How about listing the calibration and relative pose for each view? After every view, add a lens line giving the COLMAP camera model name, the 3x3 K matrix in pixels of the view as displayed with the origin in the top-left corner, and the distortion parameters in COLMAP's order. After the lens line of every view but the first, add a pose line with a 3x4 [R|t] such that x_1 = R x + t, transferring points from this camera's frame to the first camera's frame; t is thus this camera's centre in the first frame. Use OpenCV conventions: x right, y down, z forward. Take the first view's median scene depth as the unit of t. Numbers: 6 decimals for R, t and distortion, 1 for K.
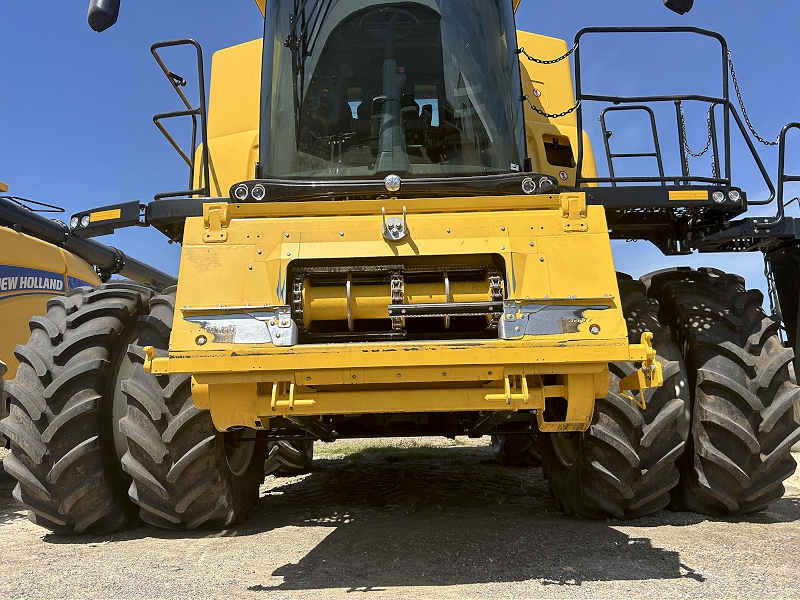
lens RADIAL K [[625.5, 0, 400.0], [0, 625.5, 300.0], [0, 0, 1]] dist [0.004009, 0.001595]
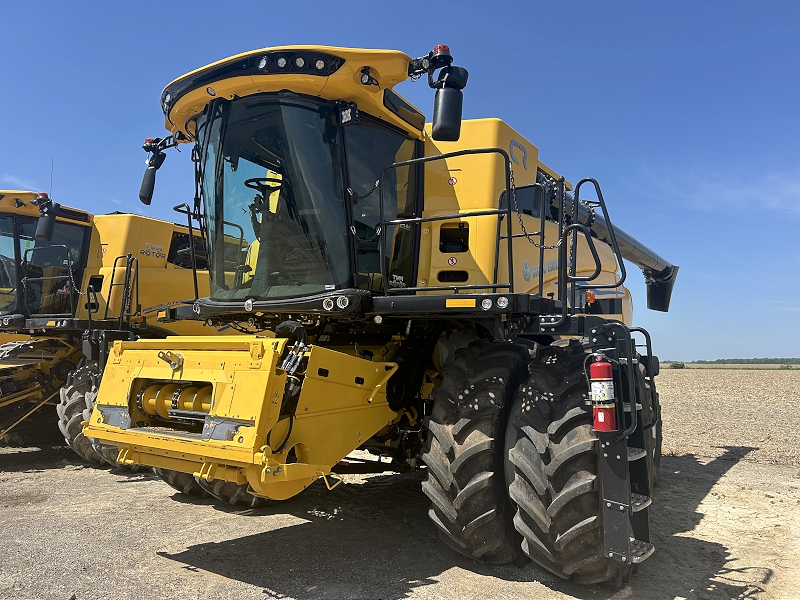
lens RADIAL K [[625.5, 0, 400.0], [0, 625.5, 300.0], [0, 0, 1]] dist [0.004009, 0.001595]
pose [[0.820471, -0.006431, -0.571653, 1.439561], [0.053299, 0.996442, 0.065289, -0.356290], [0.569199, -0.084037, 0.817894, 0.000887]]
